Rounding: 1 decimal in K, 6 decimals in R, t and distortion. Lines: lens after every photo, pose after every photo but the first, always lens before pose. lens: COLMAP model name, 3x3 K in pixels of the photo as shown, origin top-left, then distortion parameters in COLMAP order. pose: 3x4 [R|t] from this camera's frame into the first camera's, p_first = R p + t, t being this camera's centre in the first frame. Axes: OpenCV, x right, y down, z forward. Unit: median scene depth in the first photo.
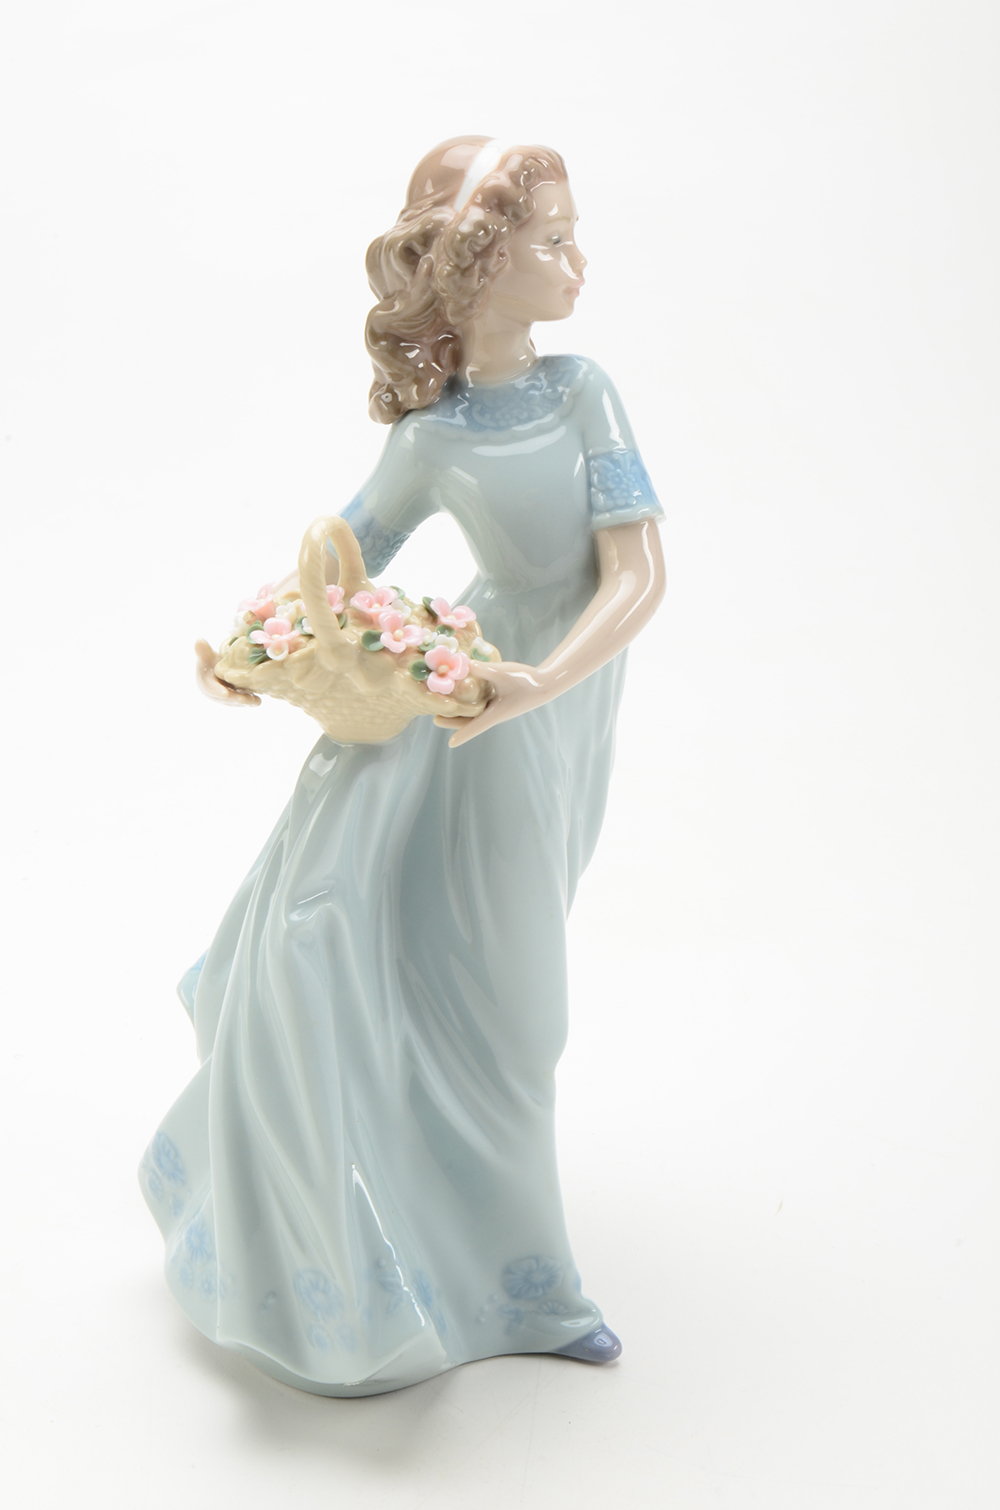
lens RADIAL K [[3339.0, 0, 500.0], [0, 3339.0, 755.0], [0, 0, 1]] dist [-0.050239, 0.122069]
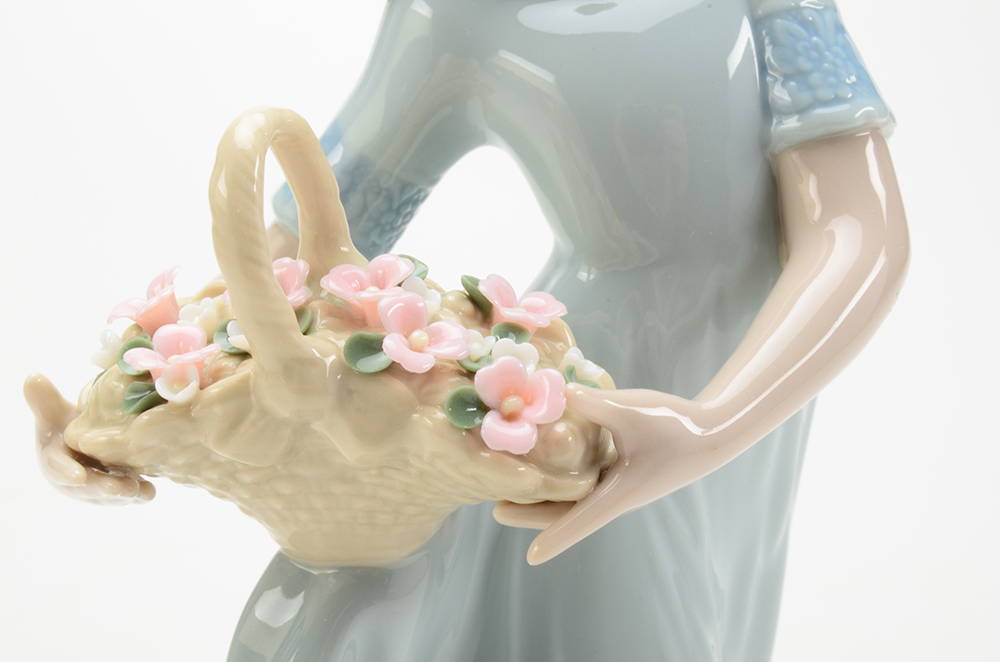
lens RADIAL K [[2174.7, 0, 500.0], [0, 2174.7, 331.0], [0, 0, 1]] dist [0.034539, -0.162248]
pose [[0.999161, -0.034168, 0.022588, -0.025161], [0.036729, 0.991486, -0.124927, 0.003414], [-0.018127, 0.125652, 0.991909, 0.668093]]
